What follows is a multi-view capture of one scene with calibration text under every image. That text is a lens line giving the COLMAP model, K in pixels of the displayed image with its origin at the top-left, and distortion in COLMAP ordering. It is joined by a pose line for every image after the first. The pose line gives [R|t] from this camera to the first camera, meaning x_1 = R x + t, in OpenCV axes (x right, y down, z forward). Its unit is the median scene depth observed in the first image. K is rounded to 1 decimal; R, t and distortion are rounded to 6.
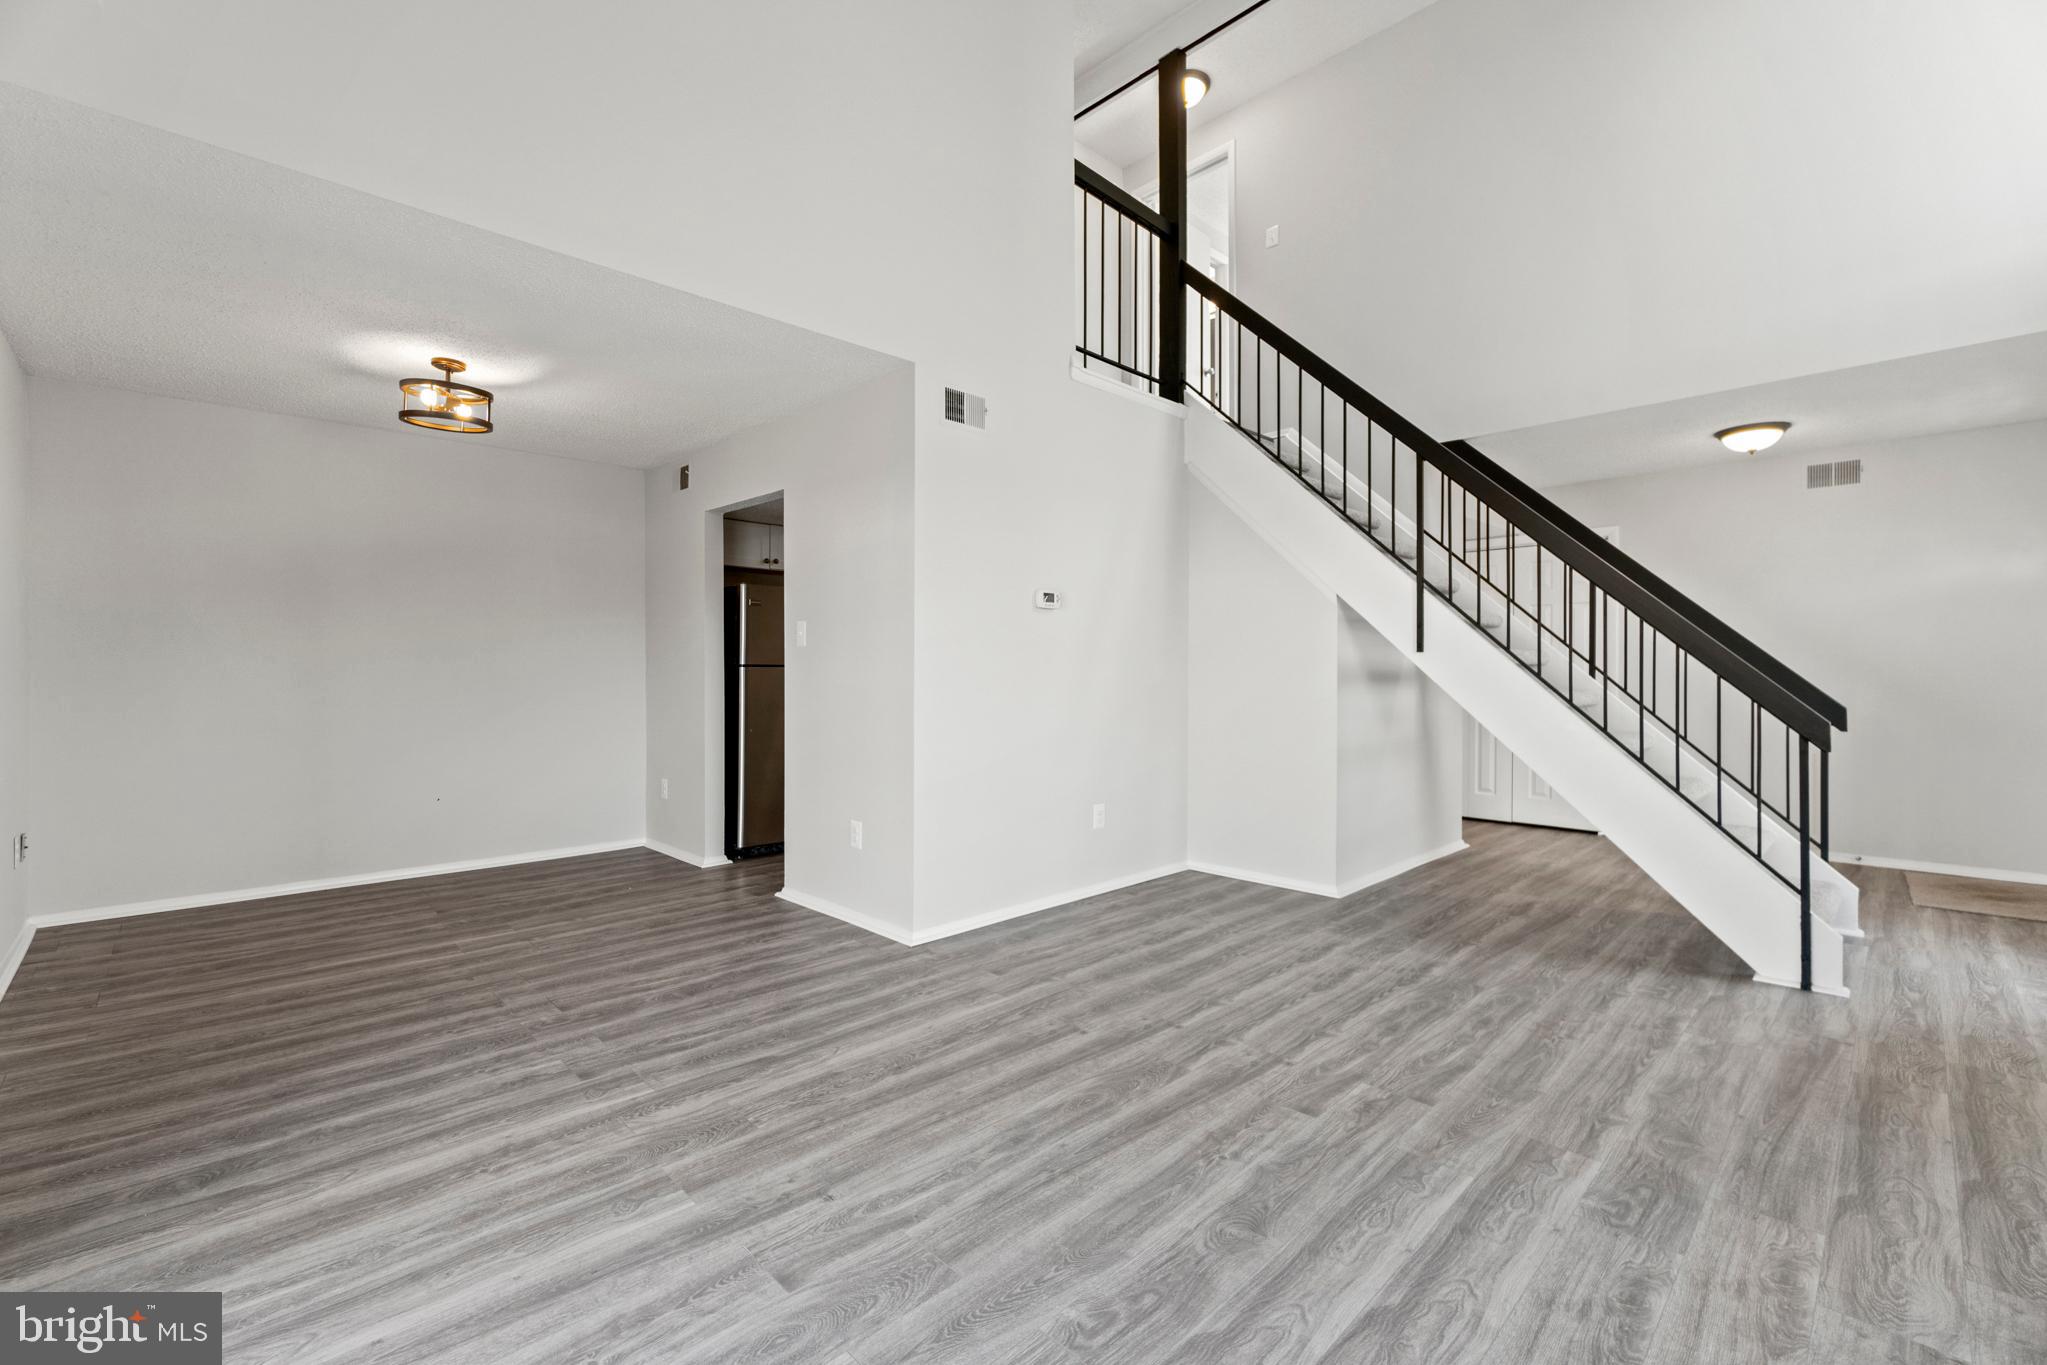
lens RADIAL K [[883.6, 0, 1027.9], [0, 883.6, 661.4], [0, 0, 1]] dist [-0.002534, 0.000100]
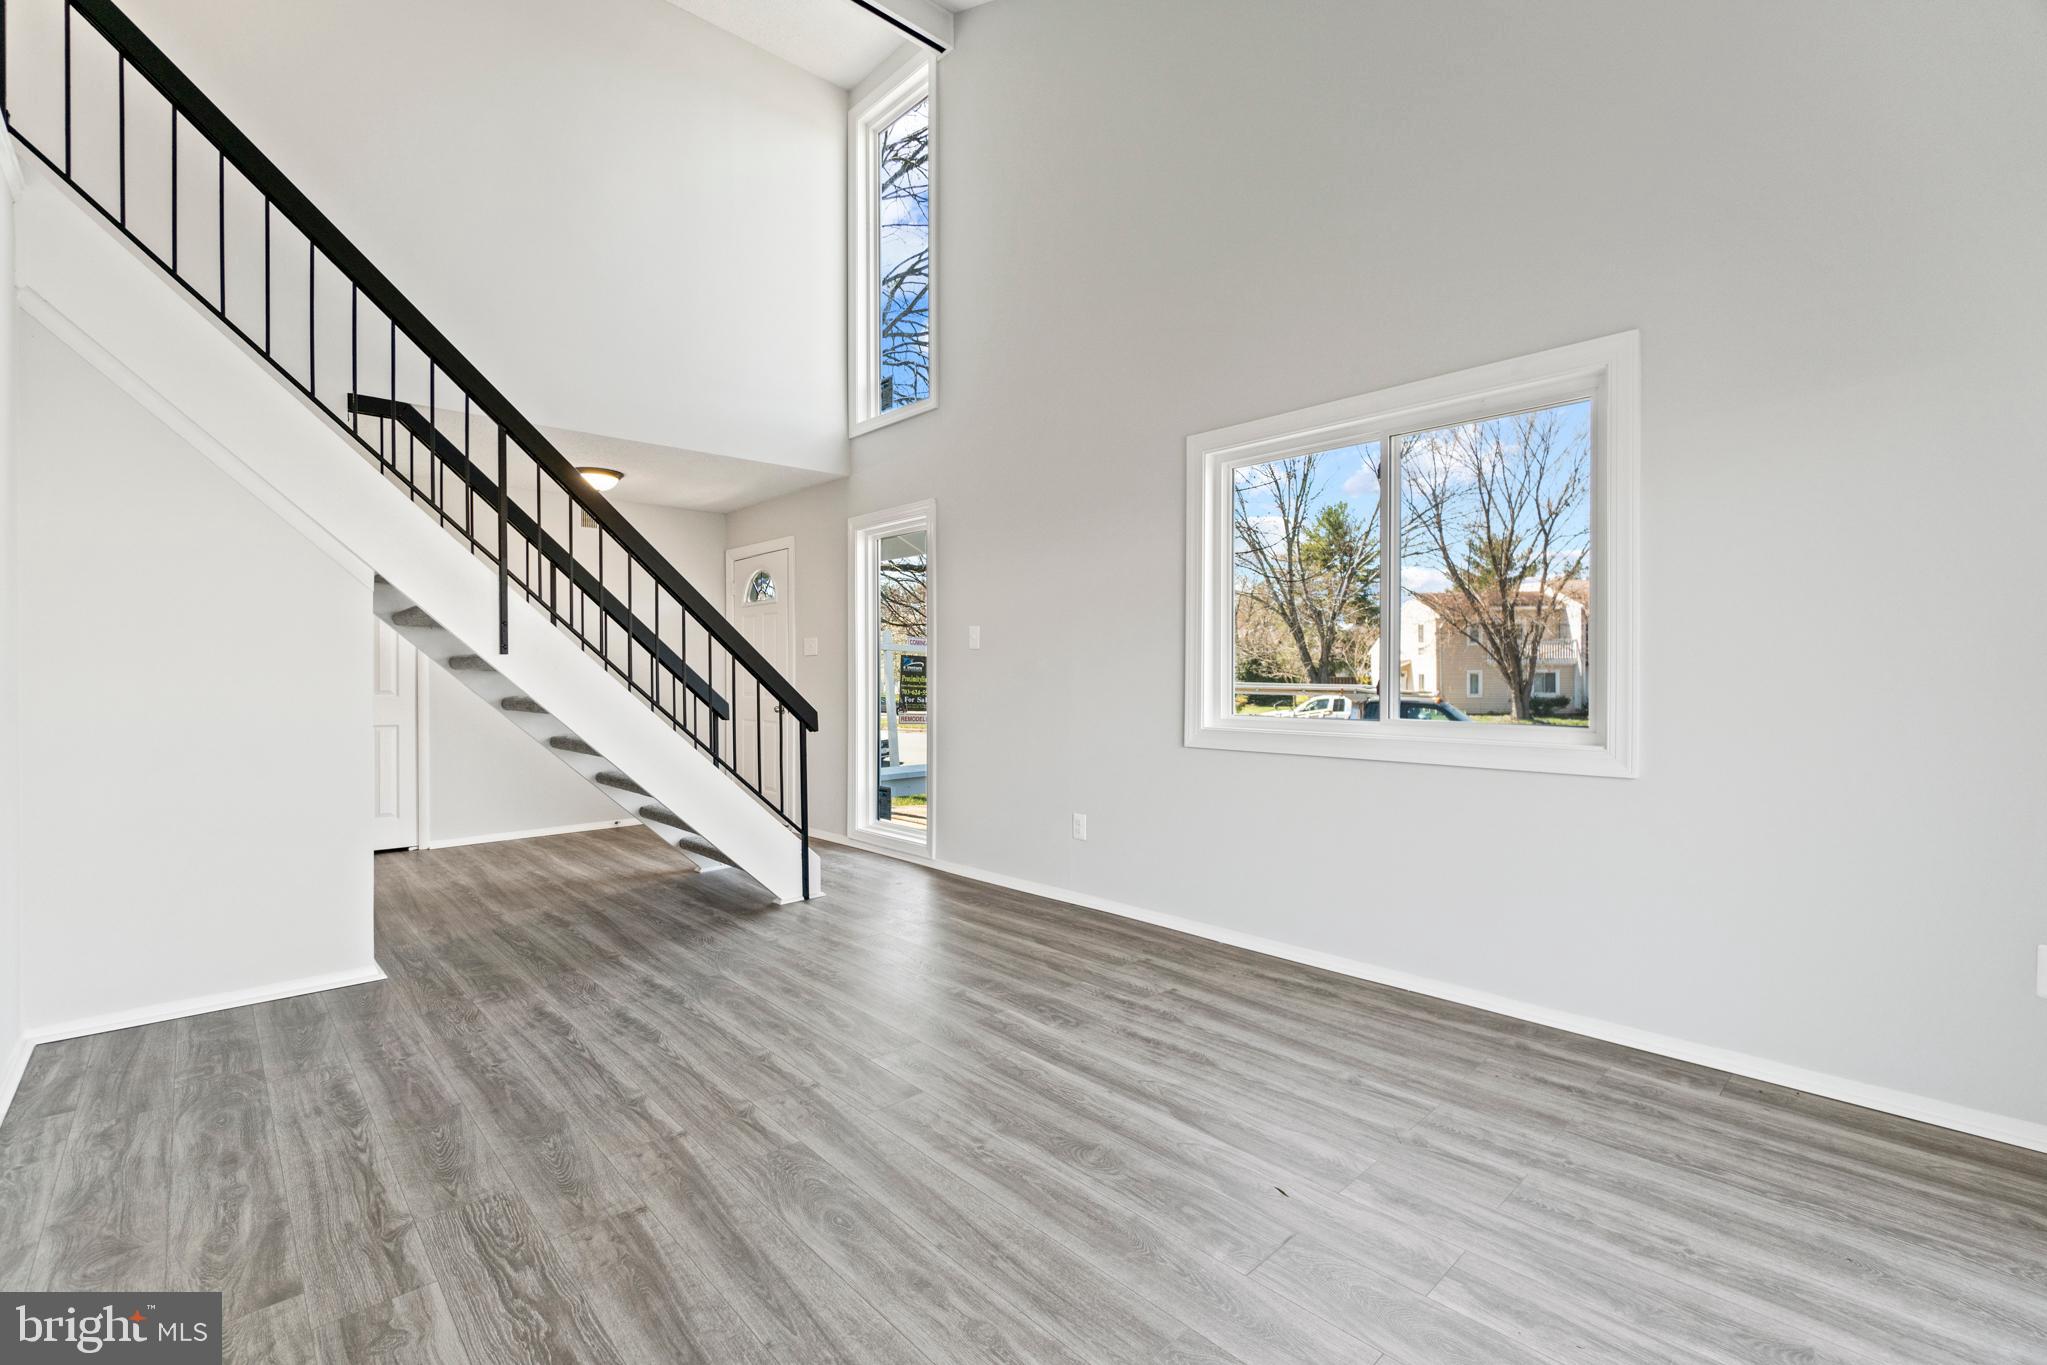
lens RADIAL K [[883.6, 0, 1027.9], [0, 883.6, 661.4], [0, 0, 1]] dist [-0.002534, 0.000100]
pose [[0.025844, 0.017489, 0.999513, -0.542126], [-0.009110, 0.999810, -0.017259, 0.010487], [-0.999624, -0.008660, 0.025999, 0.616772]]
